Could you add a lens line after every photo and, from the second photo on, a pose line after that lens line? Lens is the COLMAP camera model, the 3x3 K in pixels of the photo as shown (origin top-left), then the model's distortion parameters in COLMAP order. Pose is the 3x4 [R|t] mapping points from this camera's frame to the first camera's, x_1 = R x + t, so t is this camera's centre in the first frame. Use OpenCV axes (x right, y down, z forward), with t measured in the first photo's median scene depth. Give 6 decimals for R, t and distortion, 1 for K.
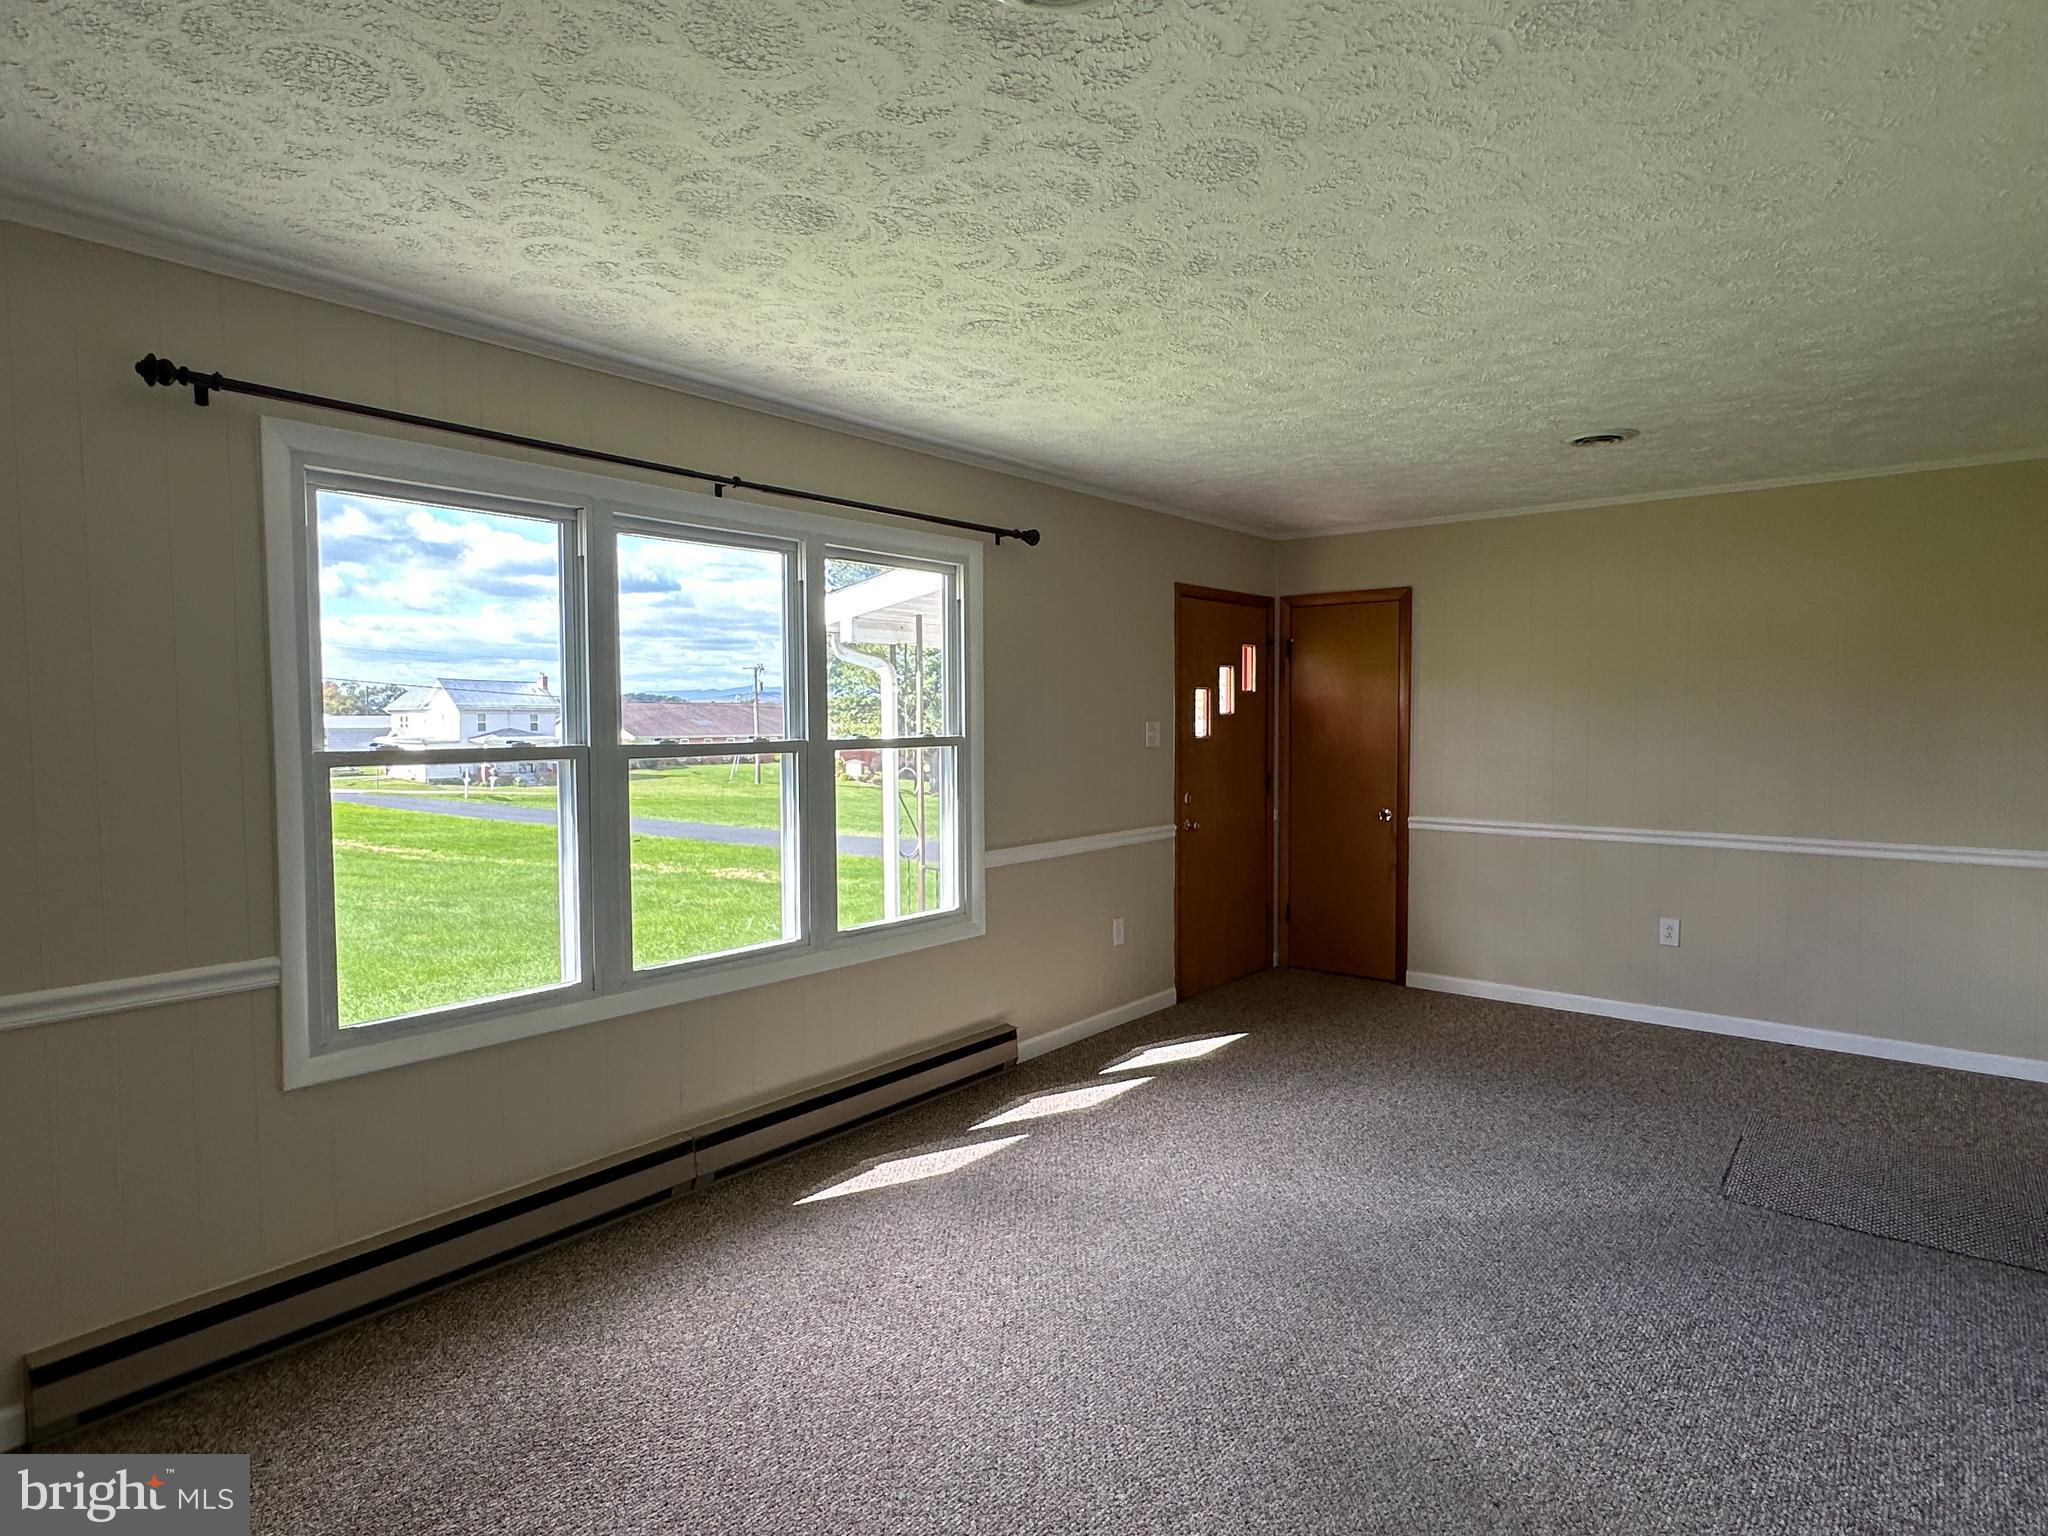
lens RADIAL K [[1129.1, 0, 1032.7], [0, 1129.1, 767.3], [0, 0, 1]] dist [0.001449, 0.000669]
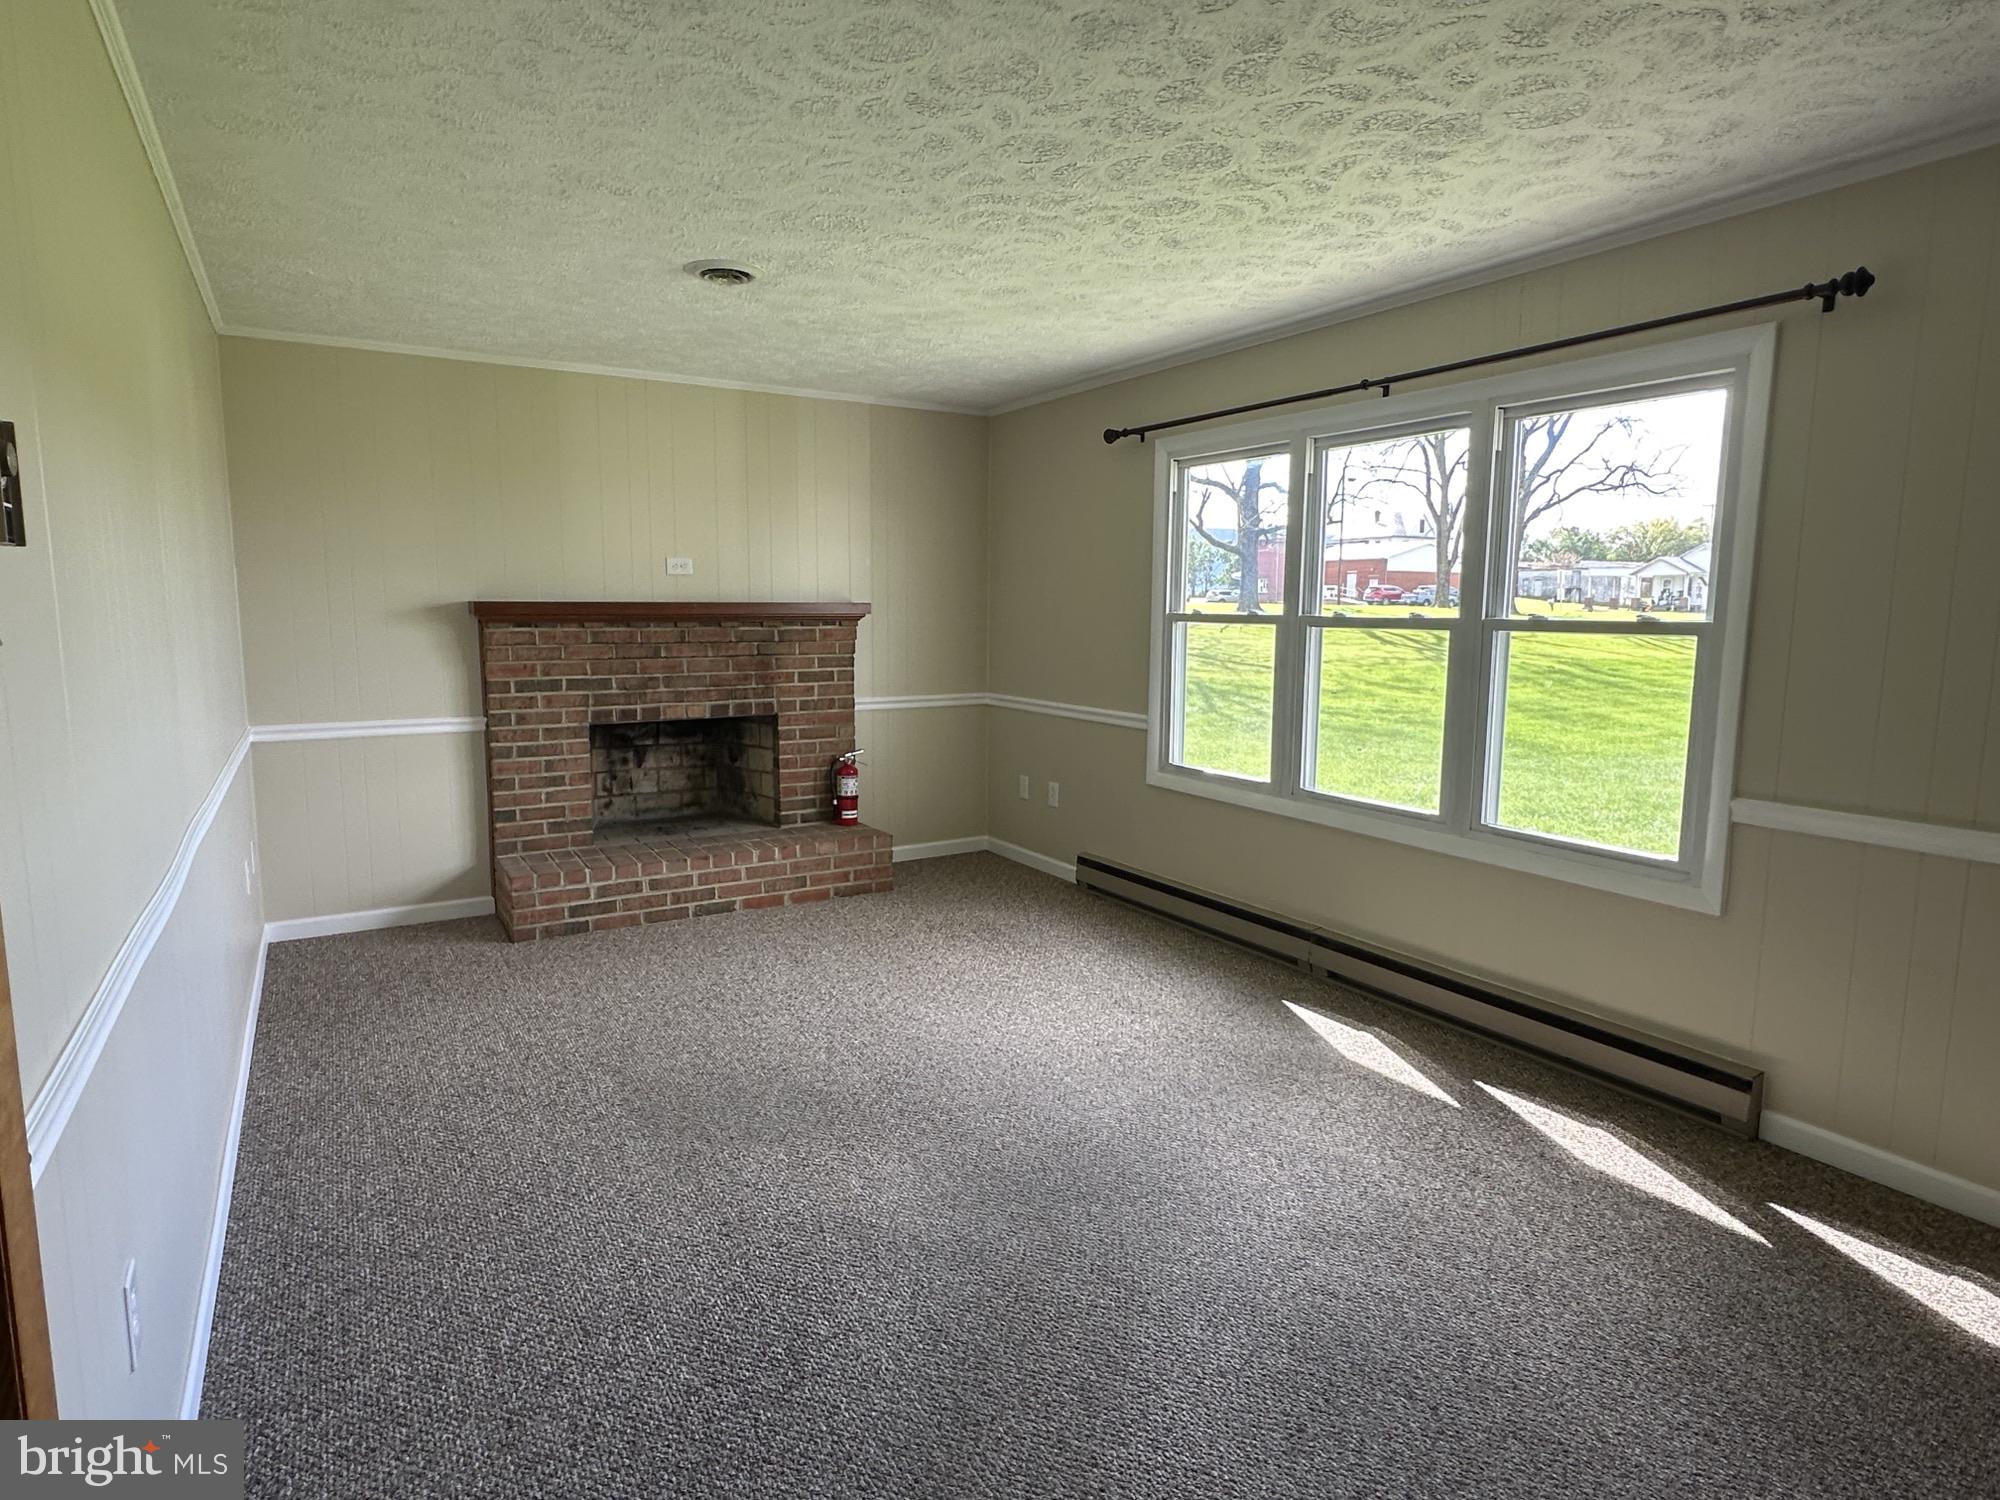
lens RADIAL K [[1102.6, 0, 1008.5], [0, 1102.6, 749.3], [0, 0, 1]] dist [0.001449, 0.000669]
pose [[-0.326963, 0.123448, -0.936940, 0.886044], [-0.051950, 0.987584, 0.148250, -0.035092], [0.943608, 0.097146, -0.316490, 0.992569]]
